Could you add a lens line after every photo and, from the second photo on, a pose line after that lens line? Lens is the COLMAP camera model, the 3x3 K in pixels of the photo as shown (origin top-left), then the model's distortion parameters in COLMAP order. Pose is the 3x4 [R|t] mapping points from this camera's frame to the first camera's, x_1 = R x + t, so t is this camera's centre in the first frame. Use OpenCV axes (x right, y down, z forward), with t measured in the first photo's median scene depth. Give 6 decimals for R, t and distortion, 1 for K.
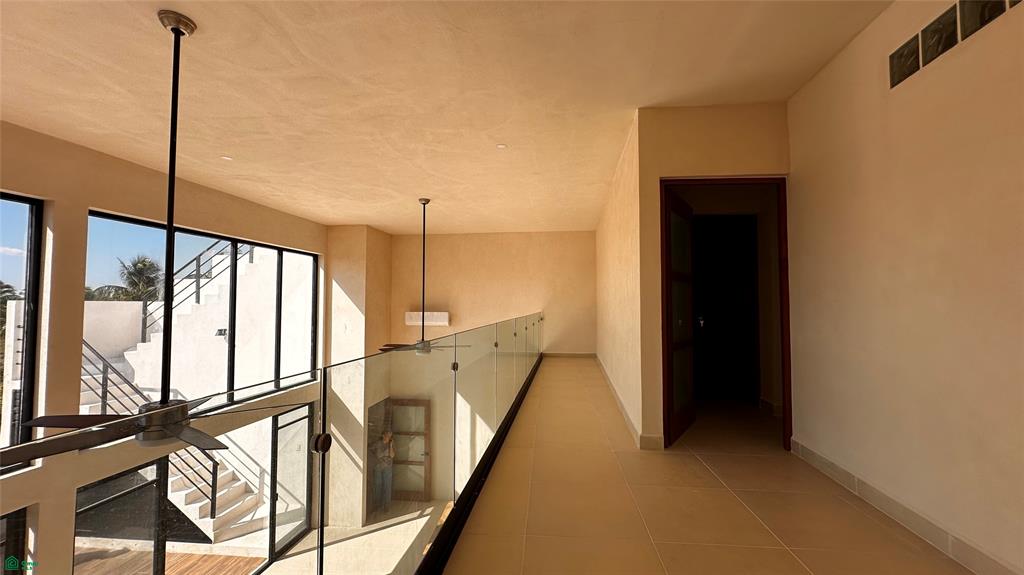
lens RADIAL K [[404.0, 0, 514.5], [0, 404.0, 285.7], [0, 0, 1]] dist [-0.001387, -0.000434]
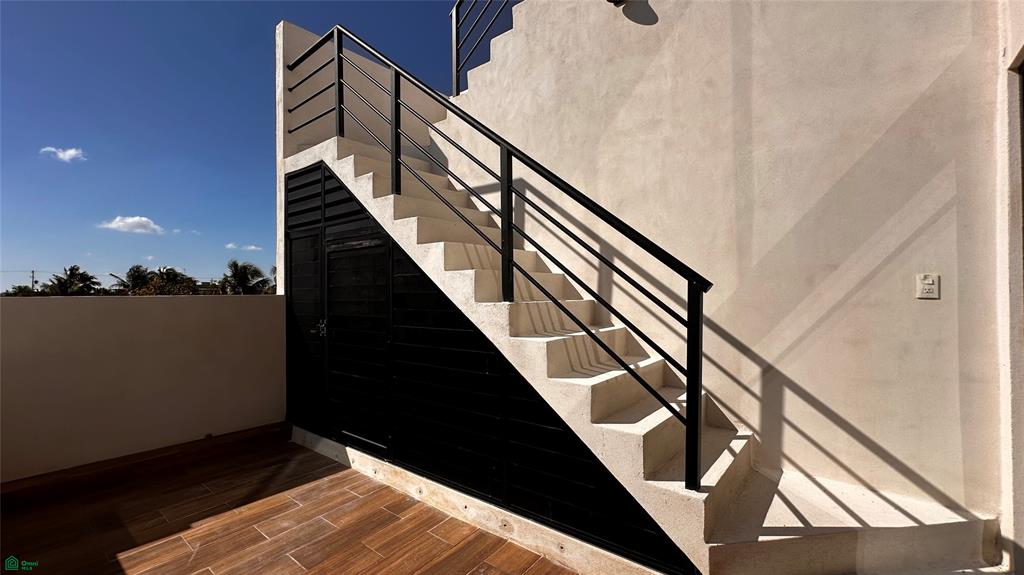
lens RADIAL K [[404.0, 0, 514.2], [0, 404.0, 289.7], [0, 0, 1]] dist [-0.001387, -0.000434]
pose [[0.840230, -0.003823, -0.542216, -0.629994], [0.032348, 0.998548, 0.043087, 0.386698], [0.541264, -0.053743, 0.839134, 0.648637]]
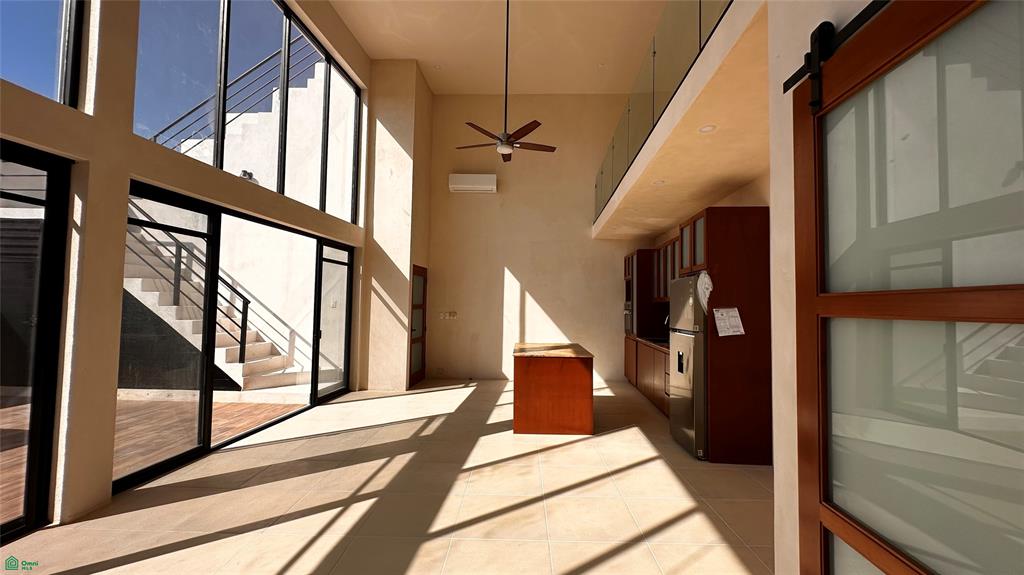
lens RADIAL K [[404.0, 0, 515.4], [0, 404.0, 282.6], [0, 0, 1]] dist [-0.001387, -0.000434]
pose [[0.998125, 0.023990, 0.056310, -0.189403], [-0.024606, 0.999644, 0.010275, 0.339634], [-0.056043, -0.011642, 0.998360, 0.087077]]
